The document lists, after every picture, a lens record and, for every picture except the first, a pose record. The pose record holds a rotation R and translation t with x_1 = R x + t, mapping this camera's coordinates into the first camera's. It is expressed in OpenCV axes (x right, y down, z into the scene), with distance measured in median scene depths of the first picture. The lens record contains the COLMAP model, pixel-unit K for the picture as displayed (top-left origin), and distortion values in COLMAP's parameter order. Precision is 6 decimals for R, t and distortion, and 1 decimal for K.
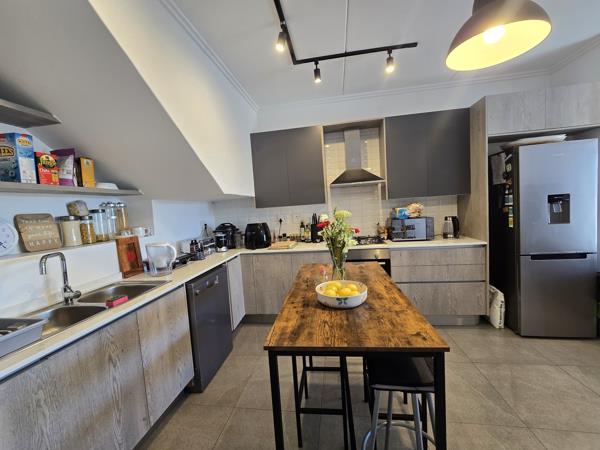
lens RADIAL K [[247.2, 0, 297.5], [0, 247.2, 225.9], [0, 0, 1]] dist [-0.002595, 0.000373]
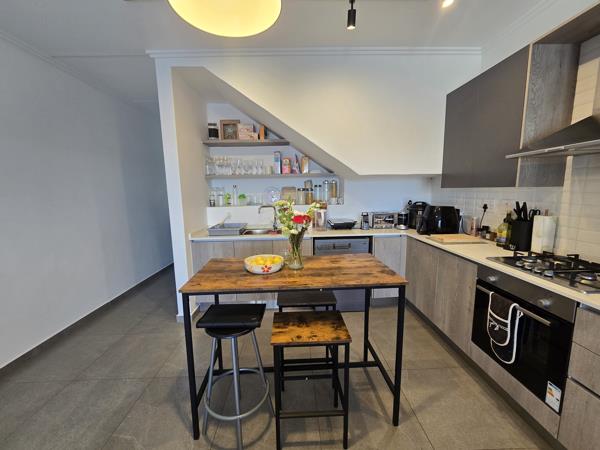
lens RADIAL K [[247.2, 0, 296.6], [0, 247.2, 224.9], [0, 0, 1]] dist [-0.002595, 0.000373]
pose [[0.176858, 0.199727, -0.963758, 0.800534], [-0.066589, 0.979379, 0.190744, -0.105528], [0.981981, 0.030441, 0.186511, 0.515297]]
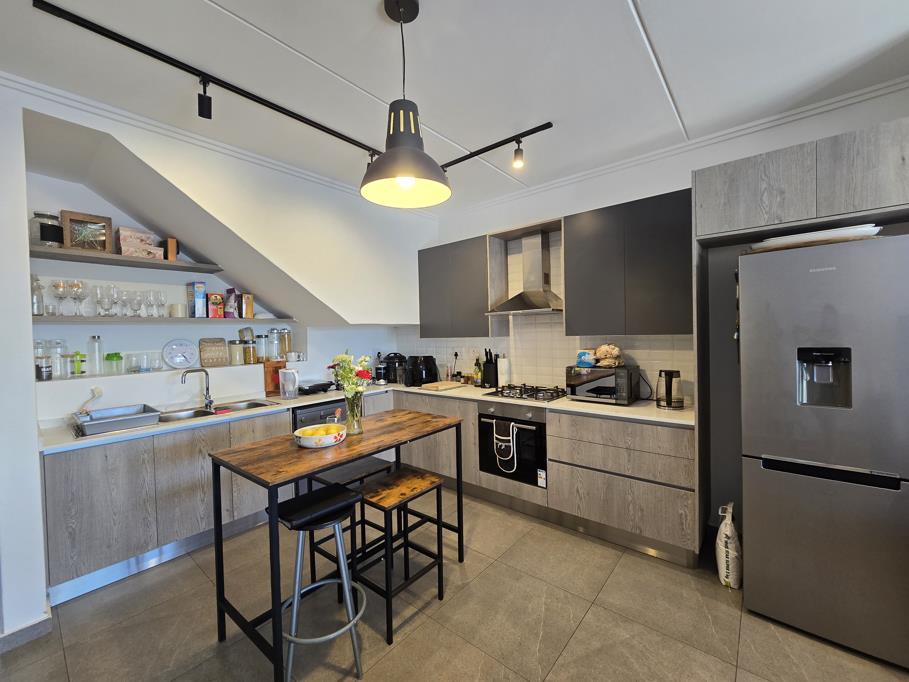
lens RADIAL K [[374.5, 0, 450.2], [0, 374.5, 340.7], [0, 0, 1]] dist [-0.002595, 0.000373]
pose [[0.853636, 0.056364, -0.517812, 0.802092], [-0.070168, 0.997510, -0.007096, -0.083527], [0.516123, 0.042391, 0.855465, -0.043235]]
